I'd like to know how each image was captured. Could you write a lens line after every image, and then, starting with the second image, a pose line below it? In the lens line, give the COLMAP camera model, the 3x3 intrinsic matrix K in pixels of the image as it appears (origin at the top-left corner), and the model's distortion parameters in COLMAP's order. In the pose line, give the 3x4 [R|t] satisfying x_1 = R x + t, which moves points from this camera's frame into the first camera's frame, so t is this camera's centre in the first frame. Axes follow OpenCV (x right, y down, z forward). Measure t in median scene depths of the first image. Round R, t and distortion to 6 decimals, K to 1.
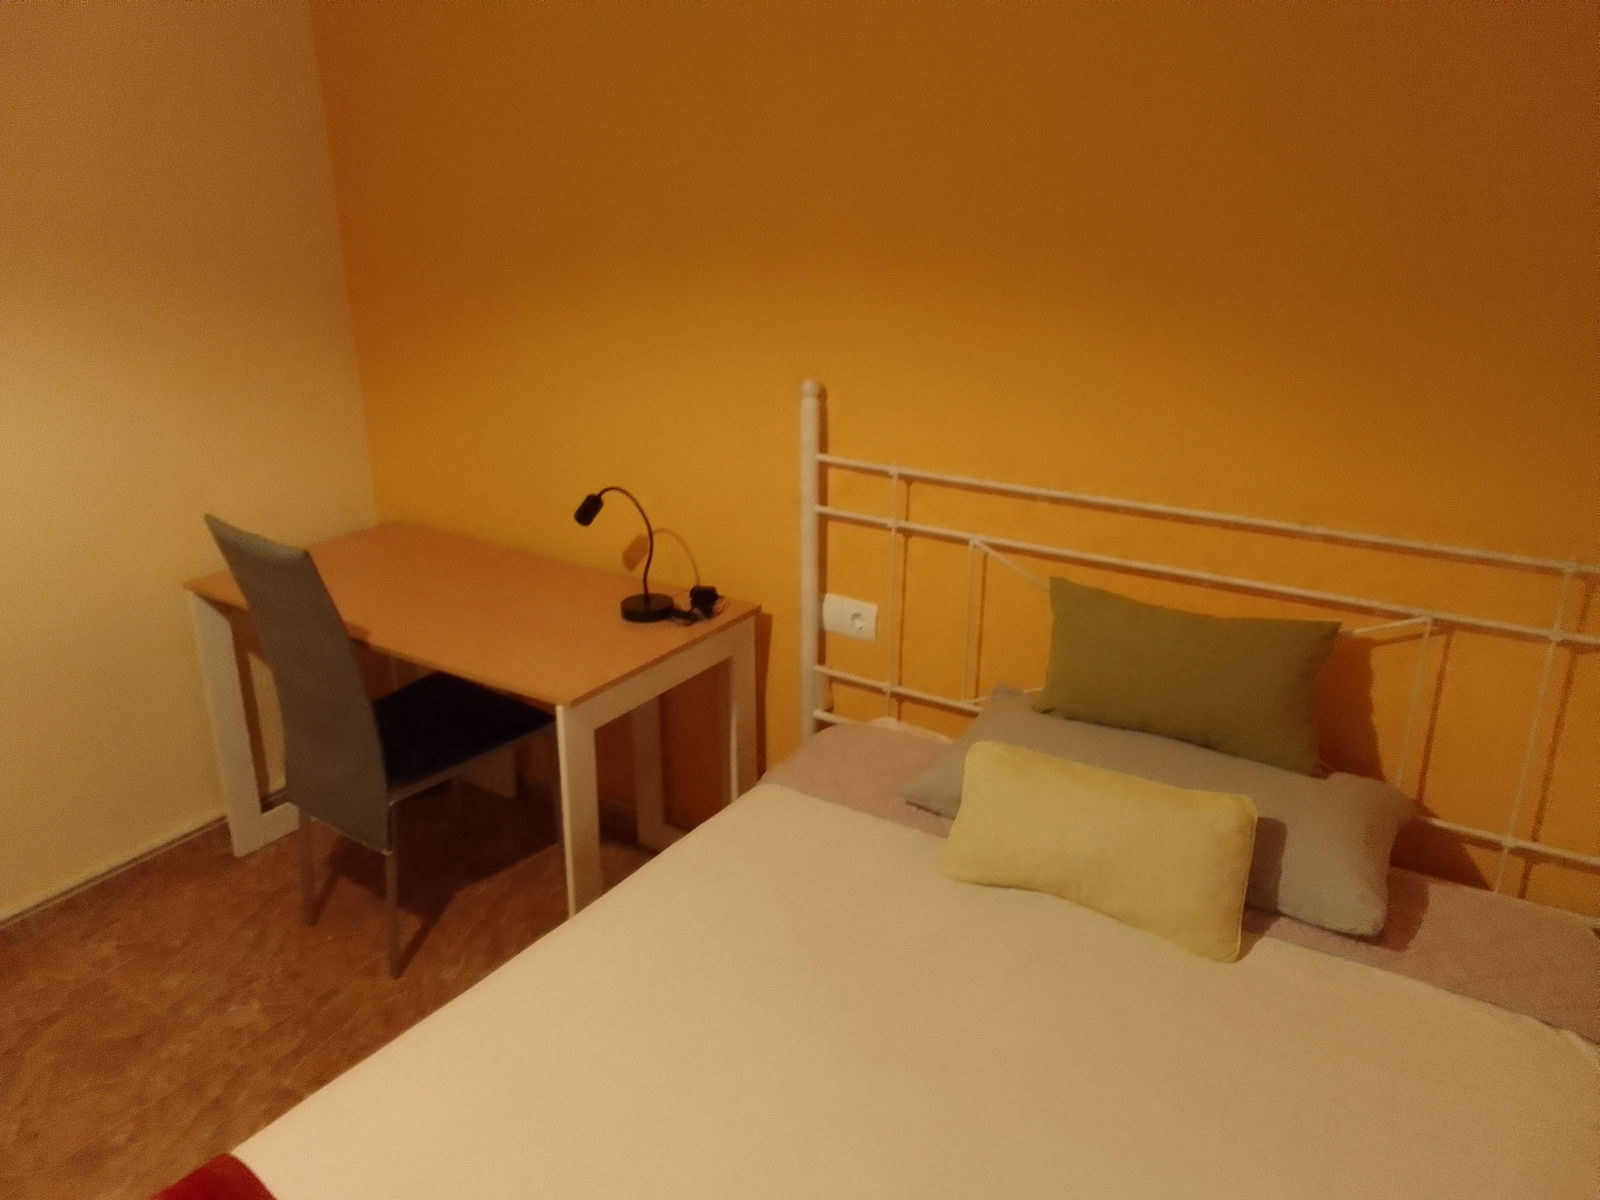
lens RADIAL K [[1229.3, 0, 800.0], [0, 1229.3, 600.0], [0, 0, 1]] dist [0.070539, -0.165673]
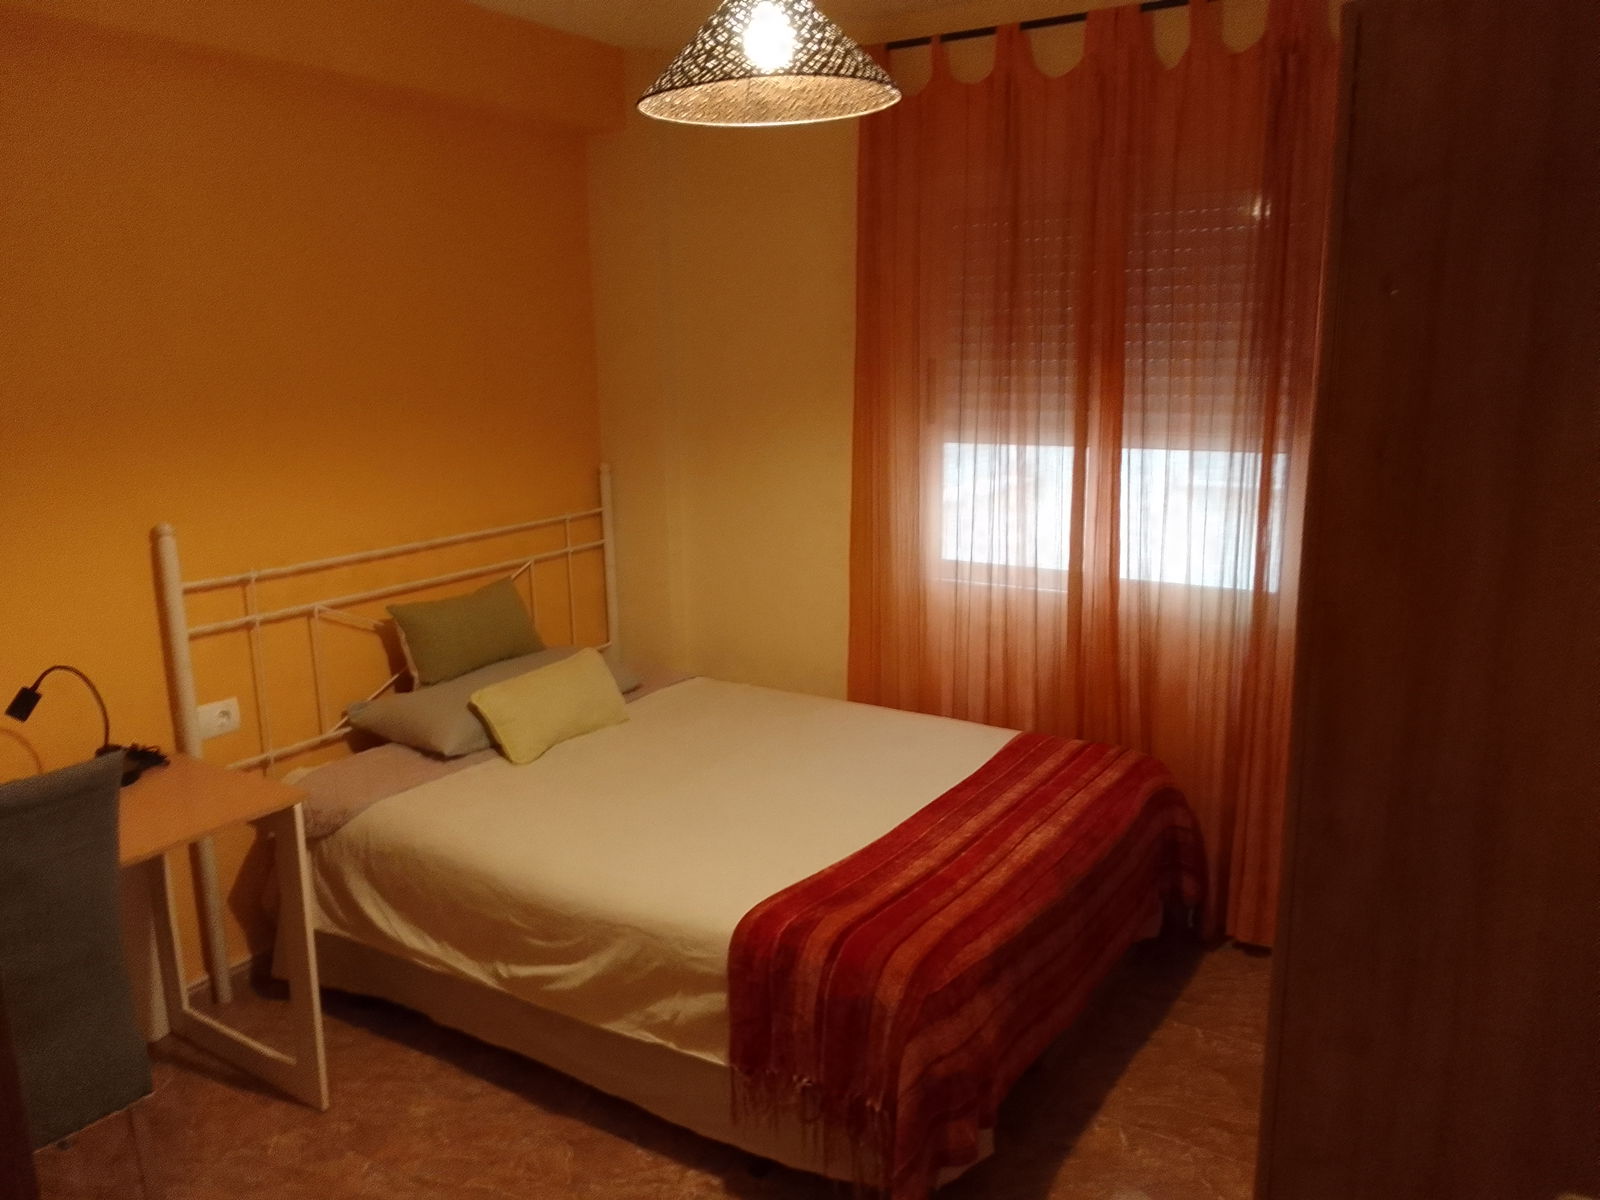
lens RADIAL K [[1229.3, 0, 800.0], [0, 1229.3, 600.0], [0, 0, 1]] dist [0.070539, -0.165673]
pose [[-0.024649, -0.210877, 0.977202, -1.219086], [0.339040, 0.917804, 0.206611, -0.160115], [-0.940449, 0.336403, 0.048873, 0.436216]]
